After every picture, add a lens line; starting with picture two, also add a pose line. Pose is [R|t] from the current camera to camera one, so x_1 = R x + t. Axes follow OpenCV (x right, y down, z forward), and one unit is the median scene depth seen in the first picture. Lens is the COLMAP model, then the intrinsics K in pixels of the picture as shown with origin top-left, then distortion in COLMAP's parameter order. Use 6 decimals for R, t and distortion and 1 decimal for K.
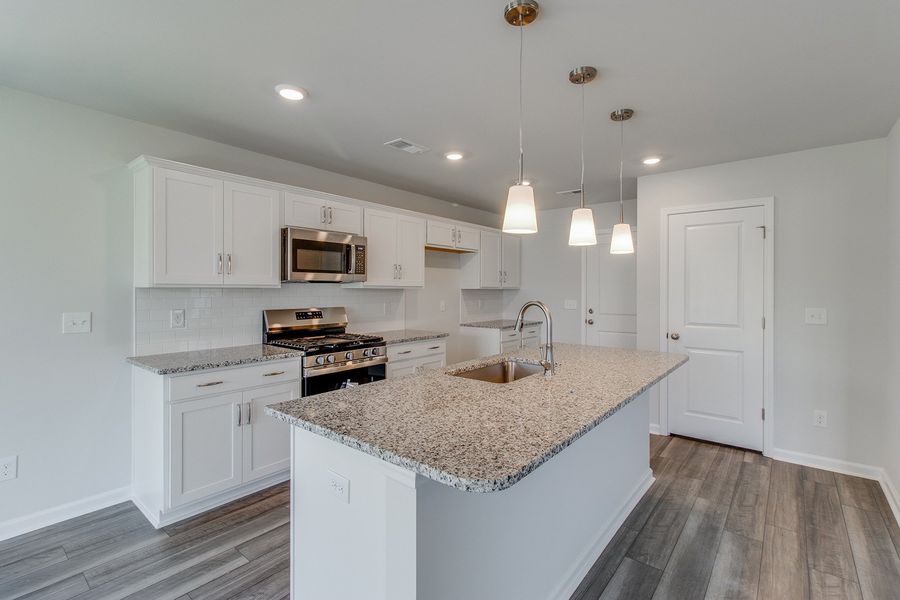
lens RADIAL K [[415.5, 0, 454.8], [0, 415.5, 299.0], [0, 0, 1]] dist [0.003679, -0.002063]
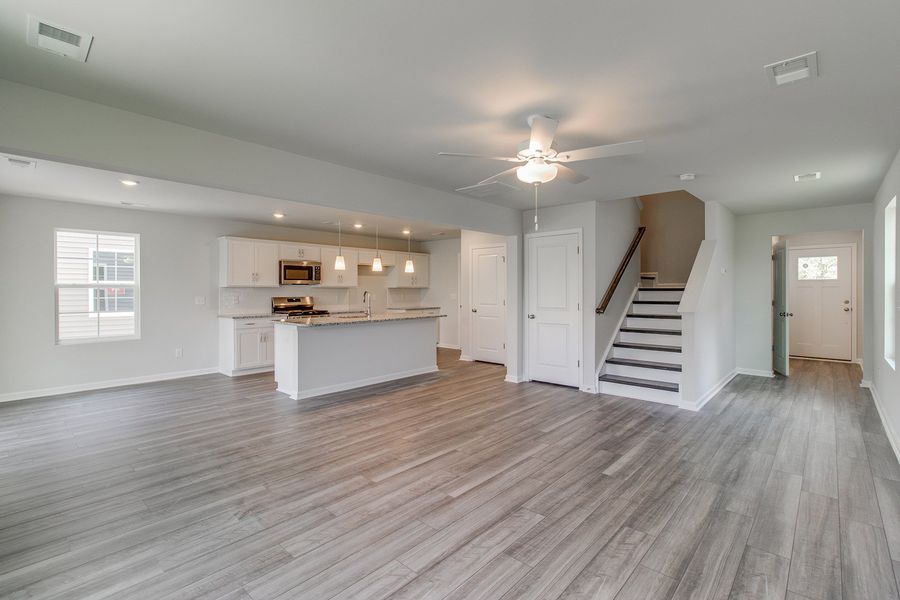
lens RADIAL K [[415.5, 0, 453.2], [0, 415.5, 299.5], [0, 0, 1]] dist [0.003679, -0.002063]
pose [[0.998275, -0.003832, -0.058592, 0.593406], [0.003835, 0.999993, -0.000061, 0.039862], [0.058592, -0.000163, 0.998282, -1.080238]]
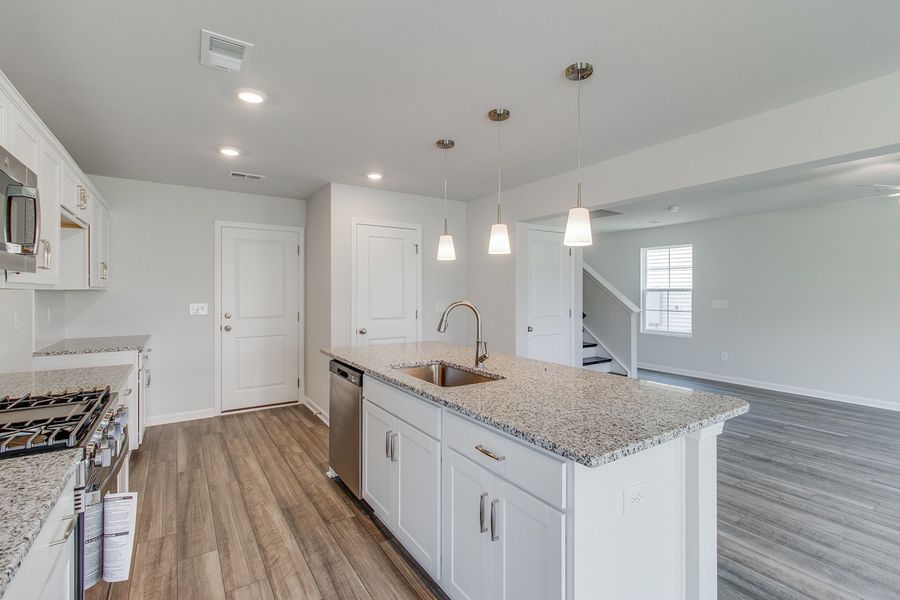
lens RADIAL K [[415.5, 0, 453.2], [0, 415.5, 291.9], [0, 0, 1]] dist [0.003679, -0.002063]
pose [[0.300507, -0.002996, 0.953775, -0.535760], [0.023711, 0.999709, -0.004330, -0.007854], [-0.953485, 0.023916, 0.300491, 0.457427]]
